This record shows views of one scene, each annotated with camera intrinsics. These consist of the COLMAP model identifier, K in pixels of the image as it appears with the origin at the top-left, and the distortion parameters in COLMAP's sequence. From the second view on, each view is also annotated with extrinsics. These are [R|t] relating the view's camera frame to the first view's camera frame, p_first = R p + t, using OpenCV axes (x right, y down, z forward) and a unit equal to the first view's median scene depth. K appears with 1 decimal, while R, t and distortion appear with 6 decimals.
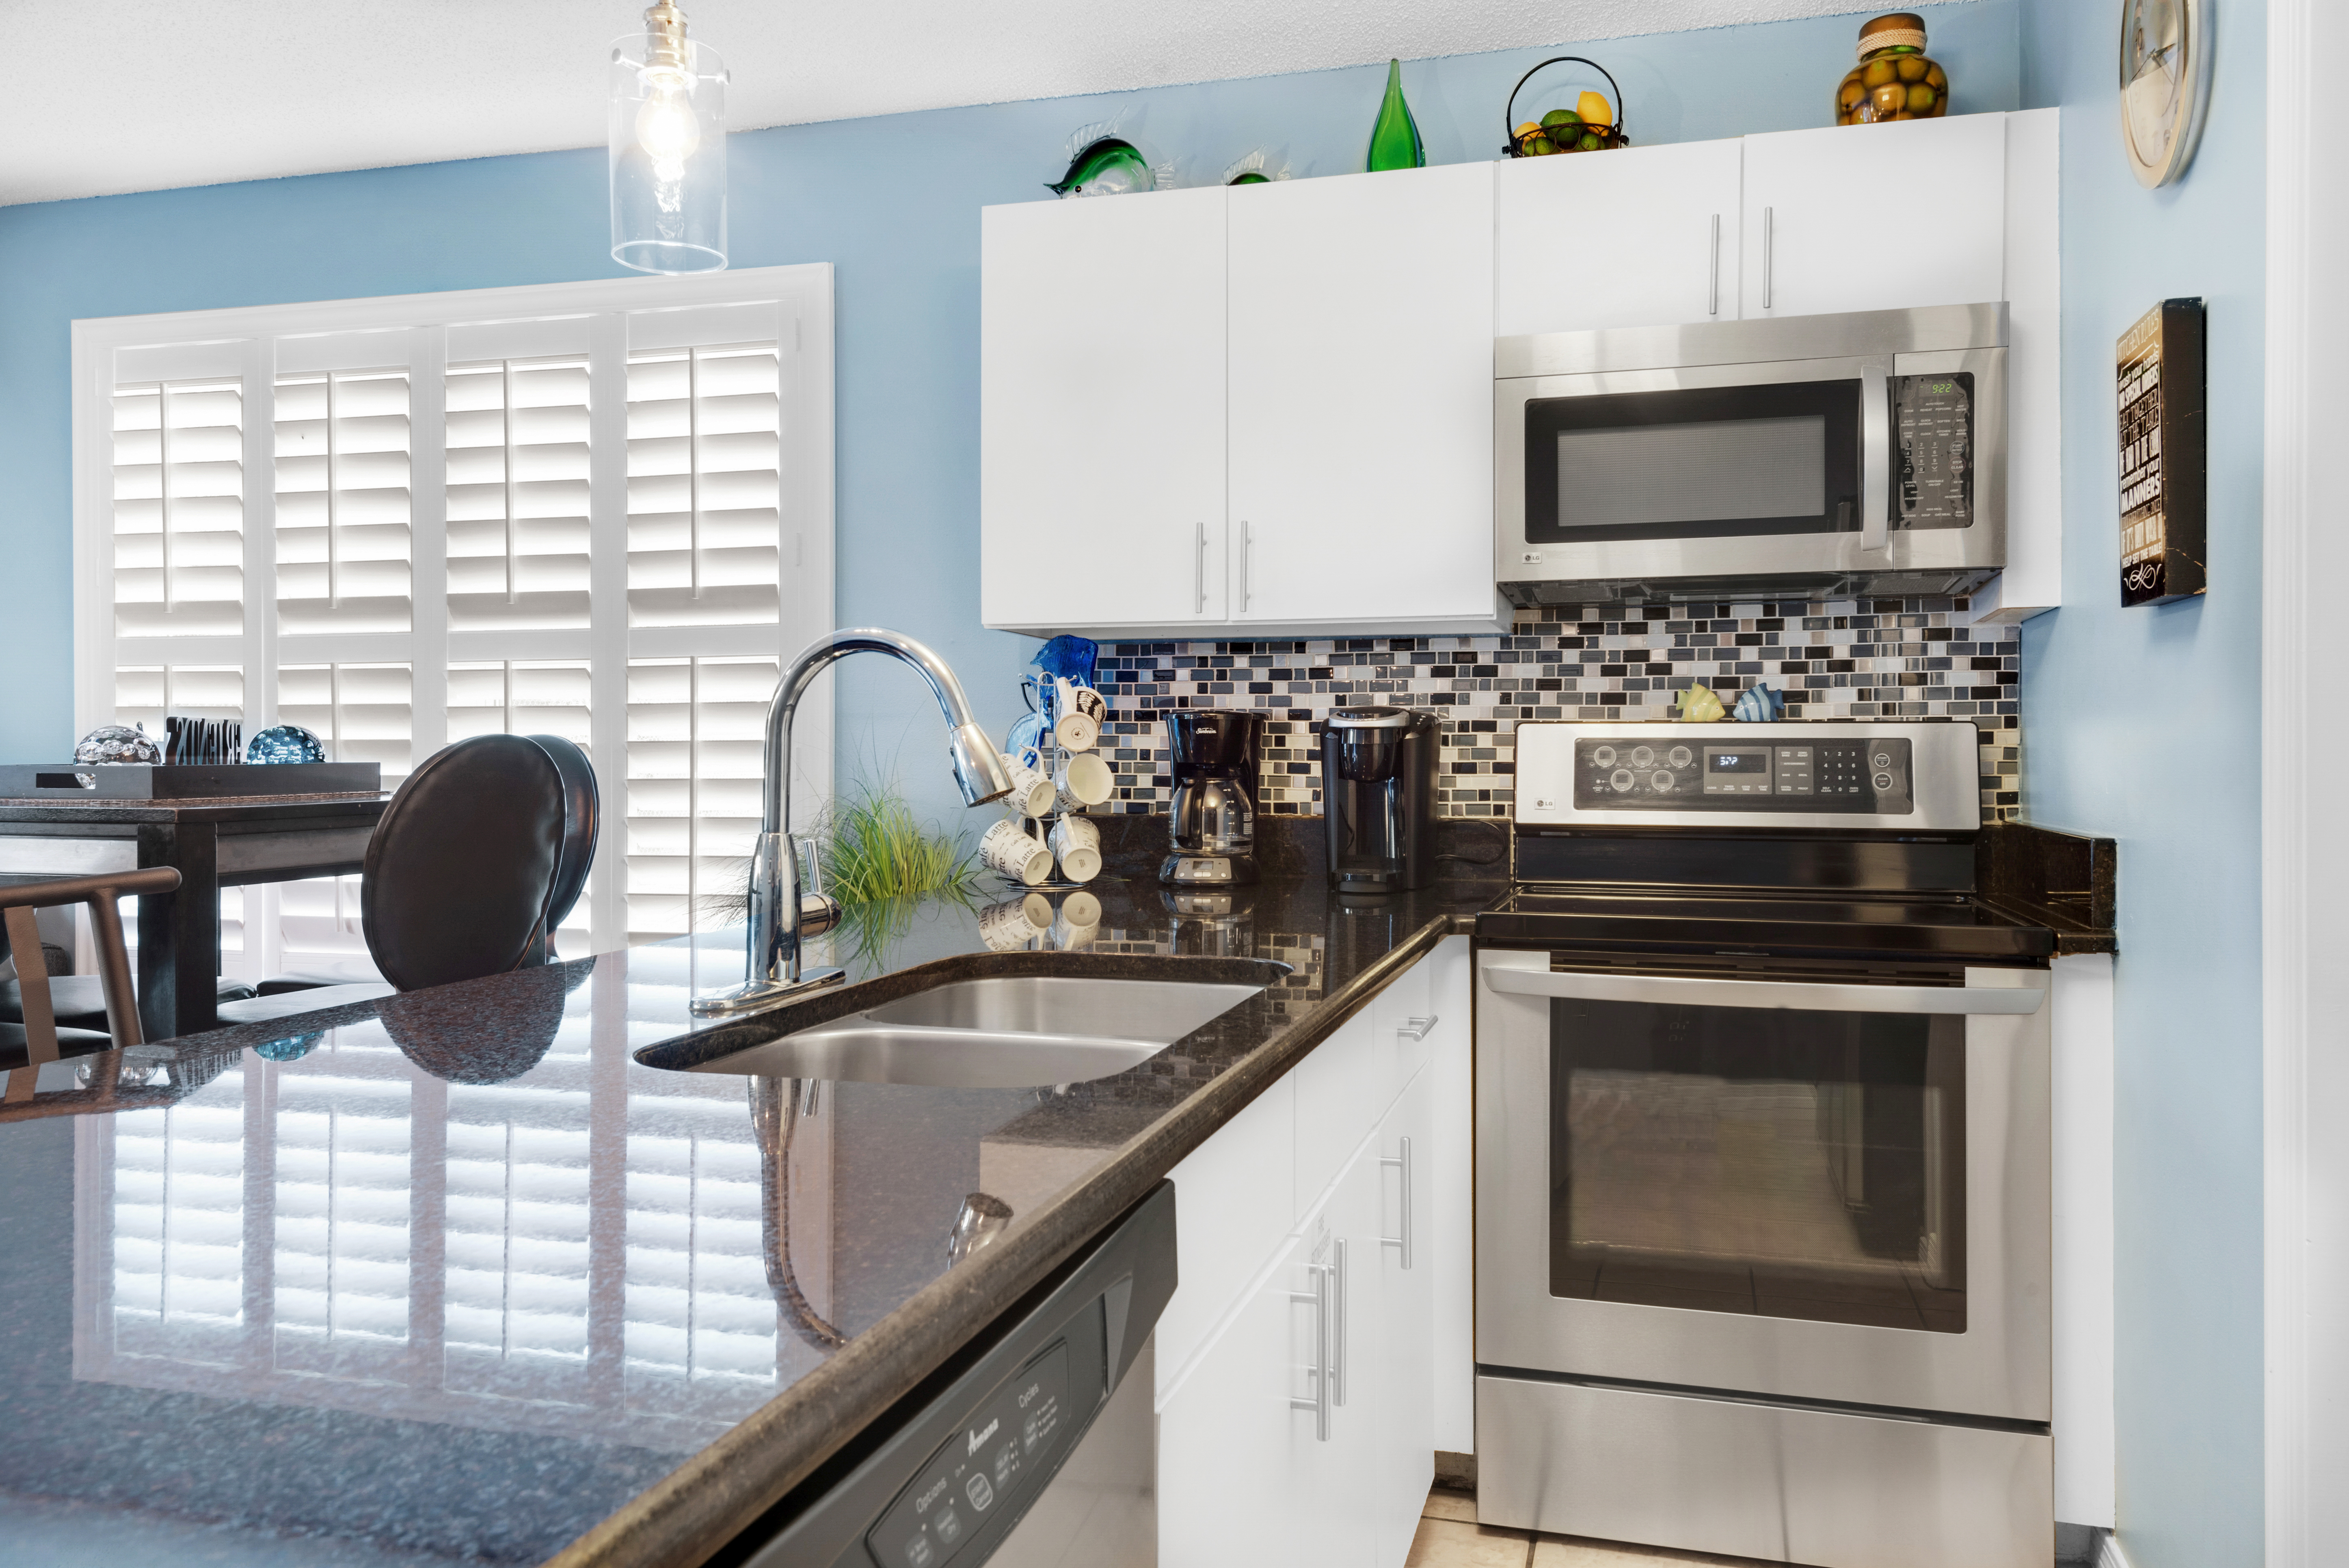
lens RADIAL K [[1608.9, 0, 1265.5], [0, 1608.9, 742.2], [0, 0, 1]] dist [0.044204, -0.000759]
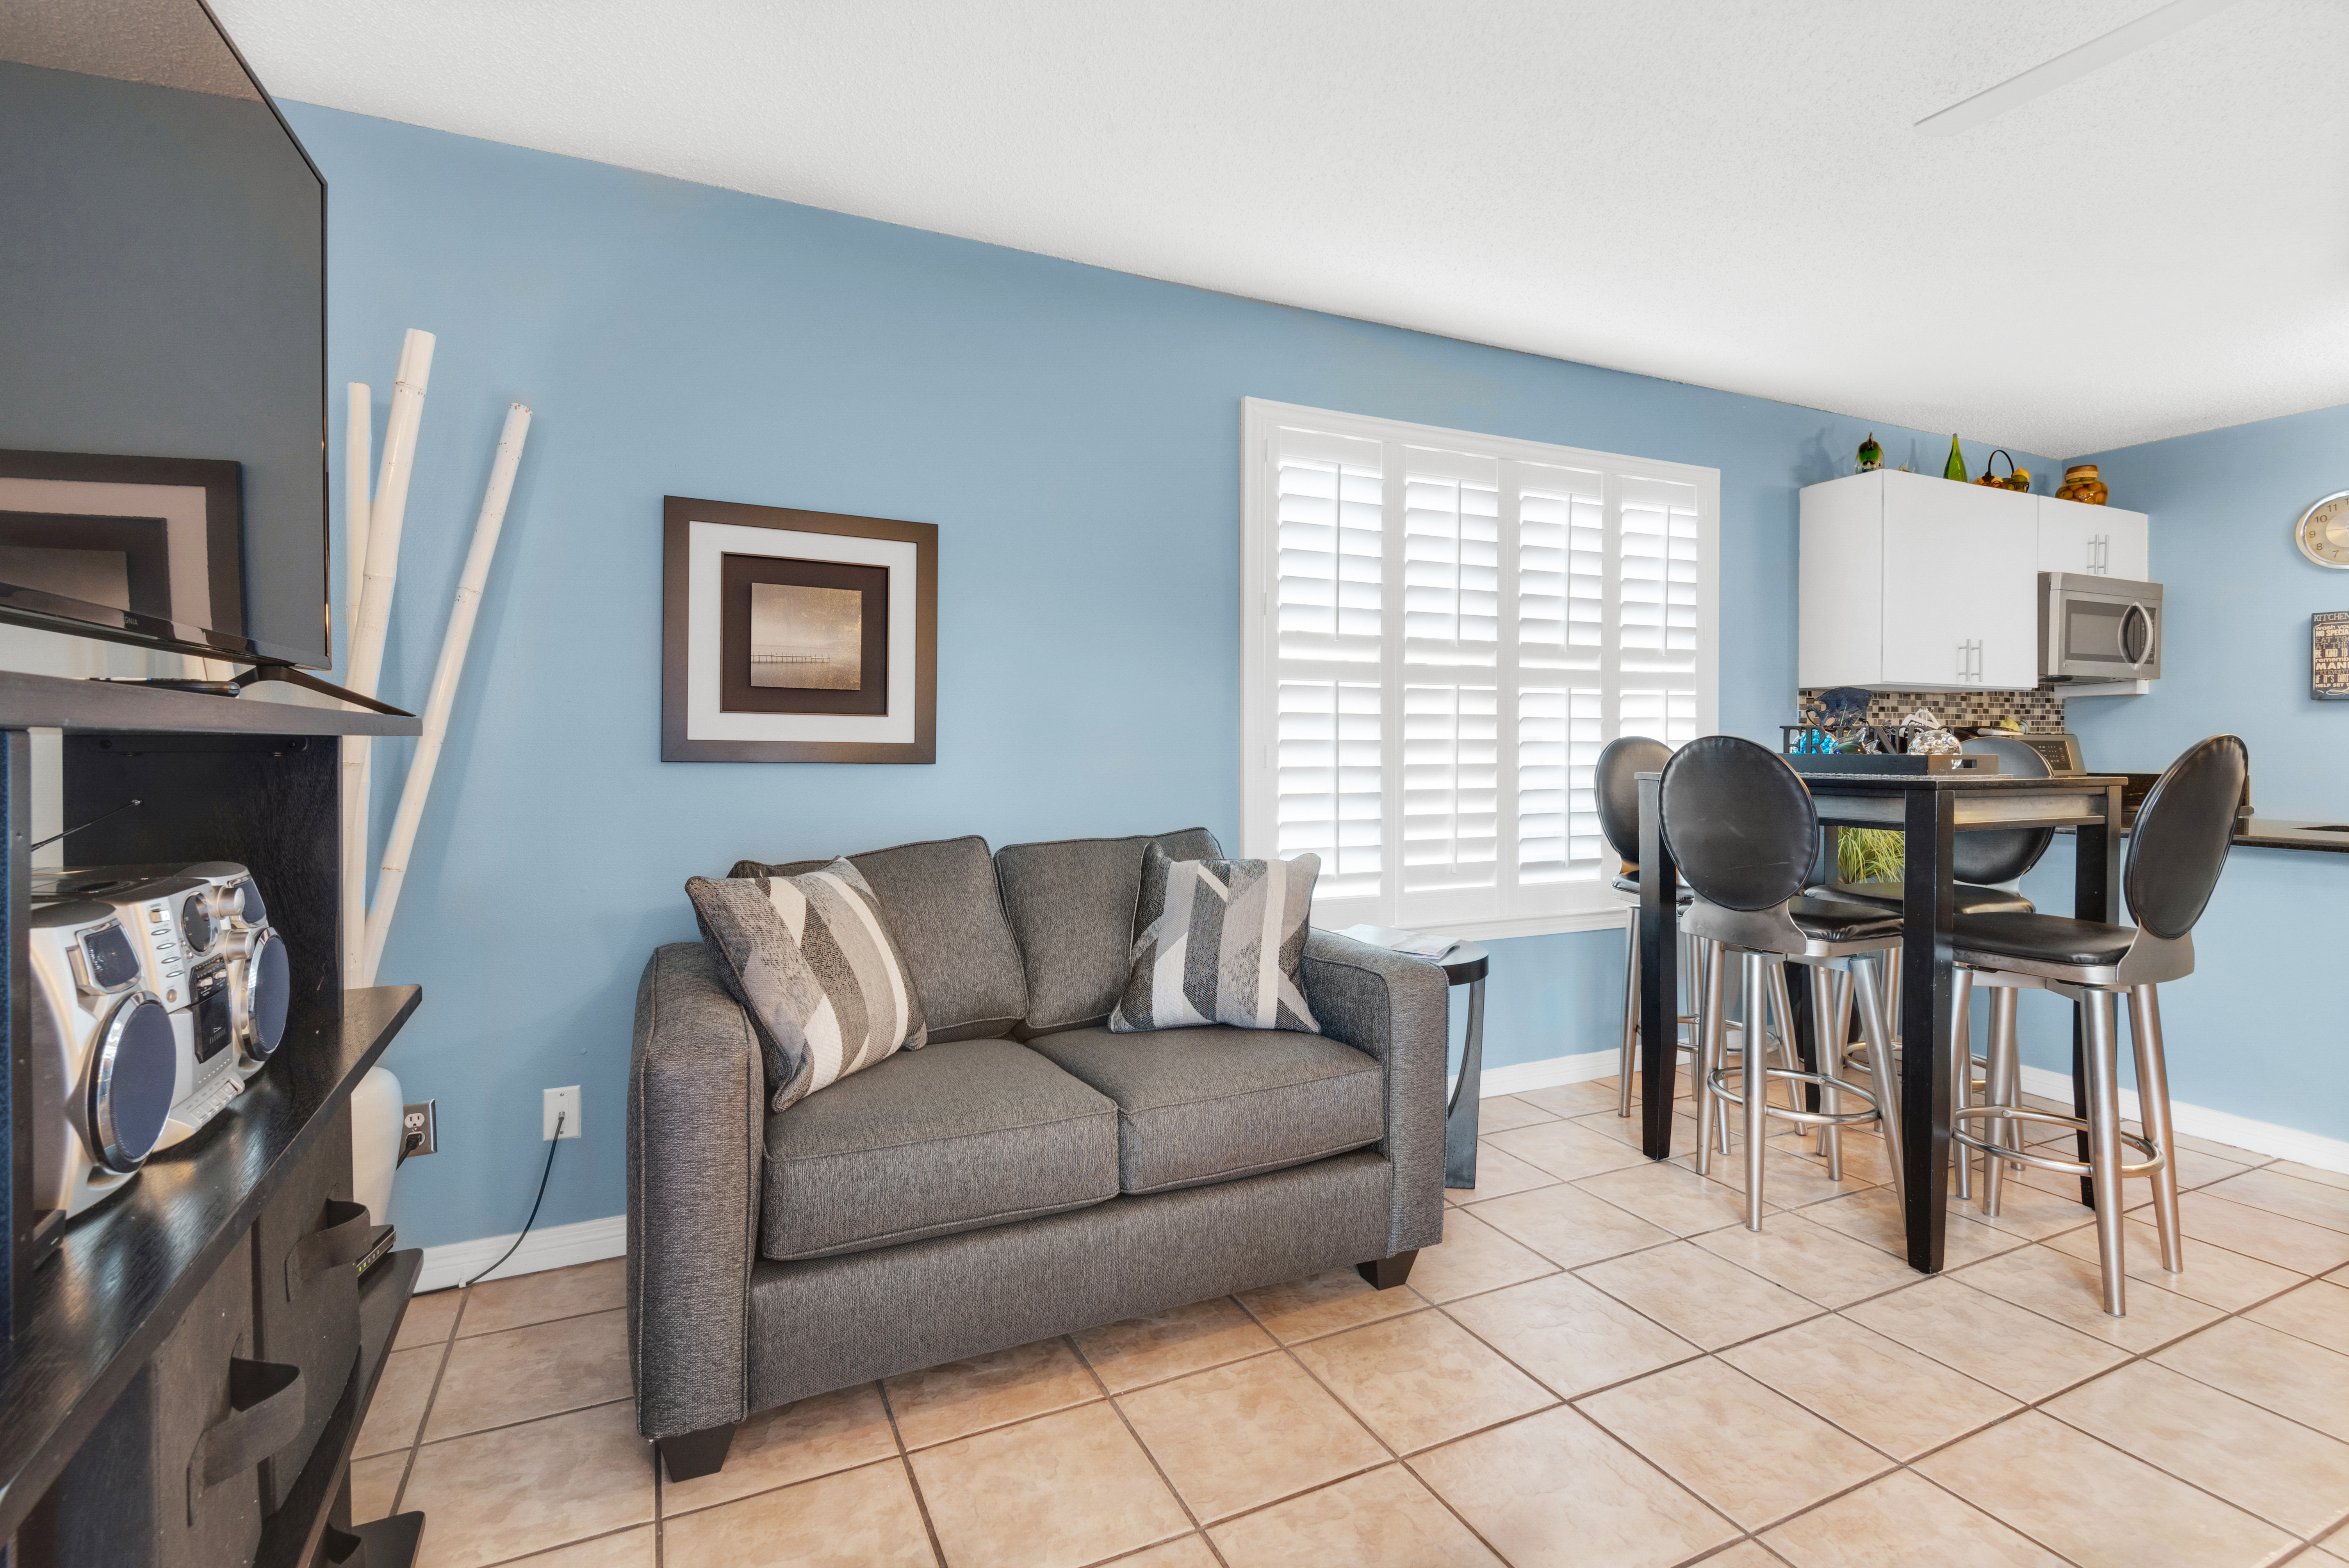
lens RADIAL K [[1076.7, 0, 1165.0], [0, 1076.7, 751.2], [0, 0, 1]] dist [0.039386, -0.018762]
pose [[0.763594, -0.004243, 0.645682, -1.690621], [-0.003942, 0.999929, 0.011233, -0.000221], [-0.645684, -0.011123, 0.763523, 0.553724]]
